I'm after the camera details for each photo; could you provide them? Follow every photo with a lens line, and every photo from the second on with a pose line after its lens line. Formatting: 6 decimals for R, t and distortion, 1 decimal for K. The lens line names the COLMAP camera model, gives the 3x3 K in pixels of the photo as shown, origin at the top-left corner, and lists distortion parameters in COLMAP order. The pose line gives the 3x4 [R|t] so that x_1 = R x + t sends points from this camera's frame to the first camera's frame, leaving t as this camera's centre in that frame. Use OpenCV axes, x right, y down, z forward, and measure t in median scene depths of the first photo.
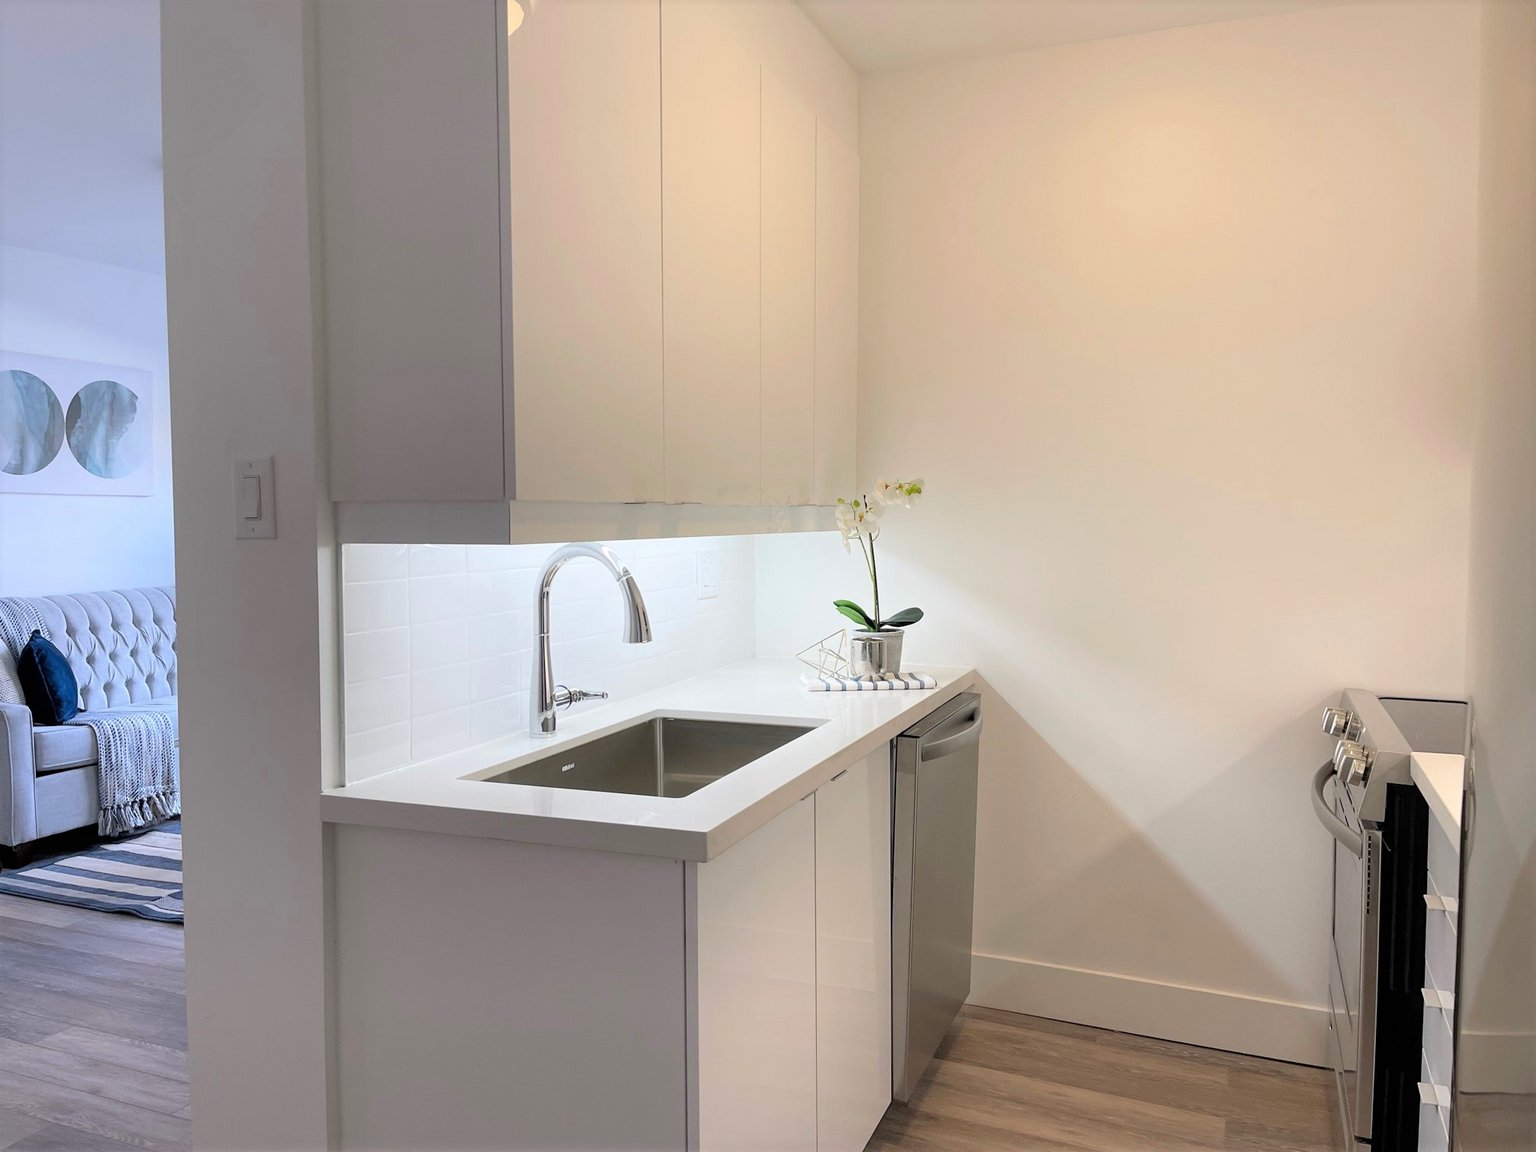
lens RADIAL K [[1153.1, 0, 768.0], [0, 1153.1, 576.0], [0, 0, 1]] dist [0.001726, 0.000524]
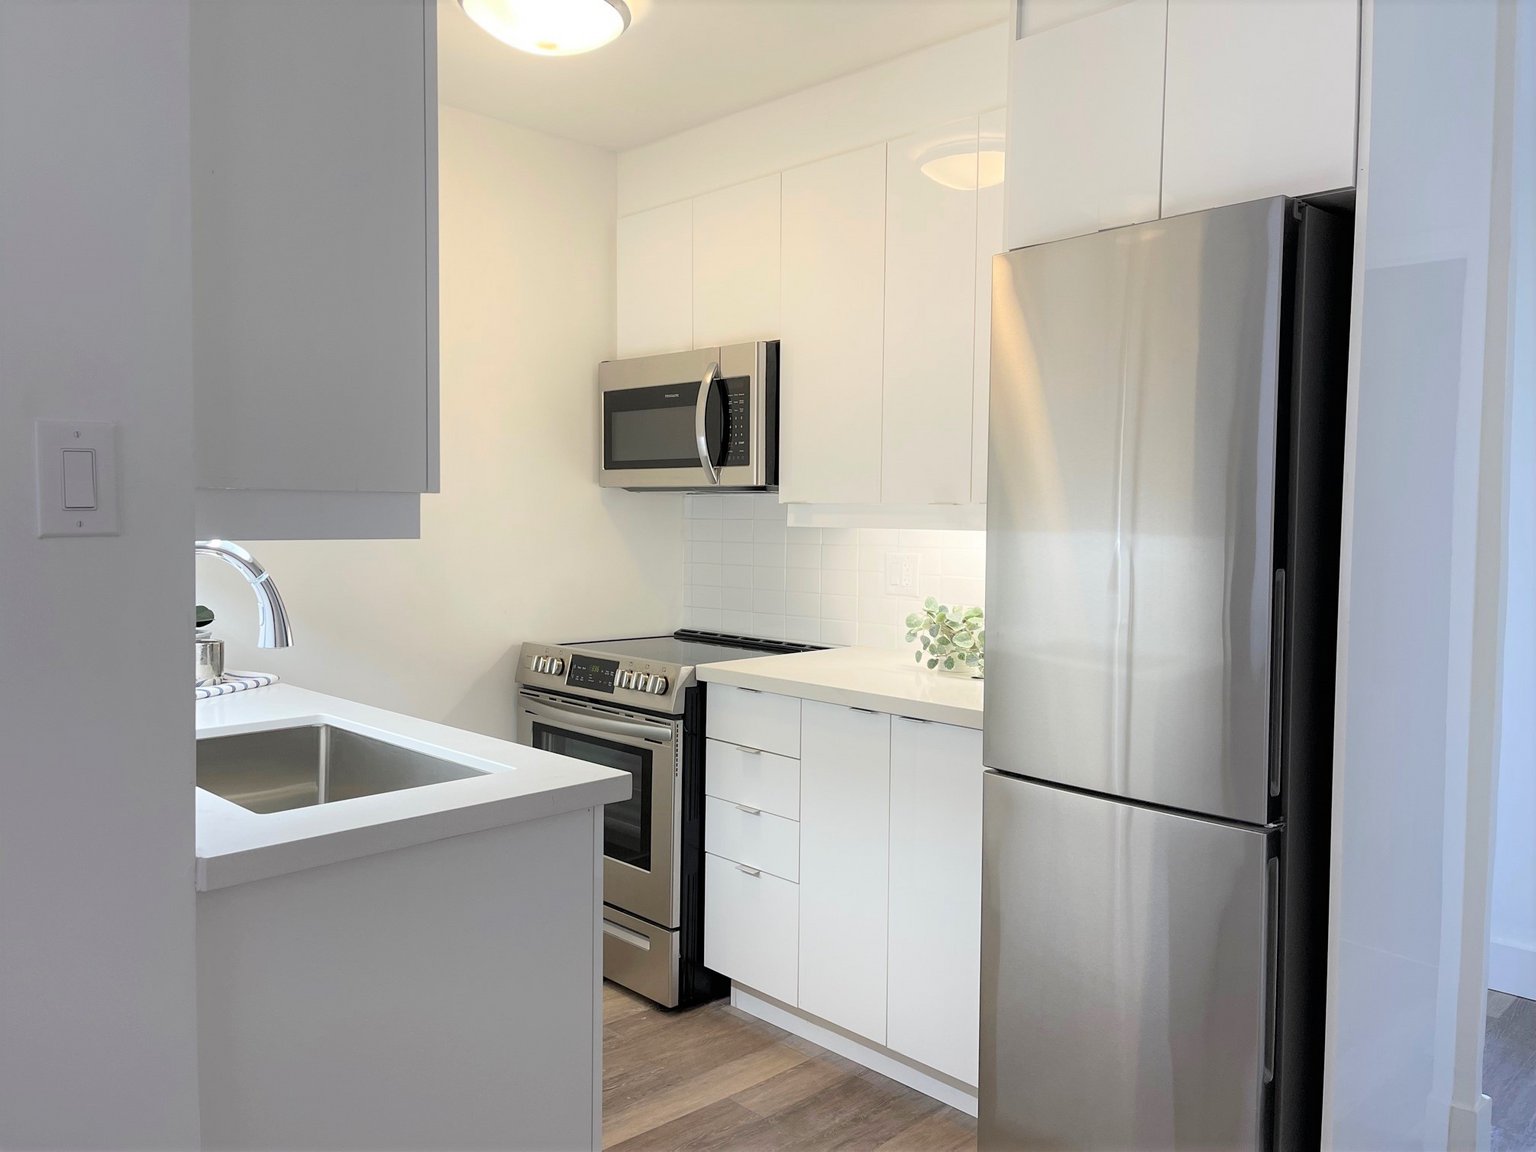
lens RADIAL K [[1153.1, 0, 768.0], [0, 1153.1, 576.0], [0, 0, 1]] dist [0.001726, 0.000524]
pose [[0.384693, -0.042758, 0.922054, -0.811847], [0.043627, 0.998652, 0.028109, -0.007965], [-0.922013, 0.029413, 0.386040, 0.281784]]
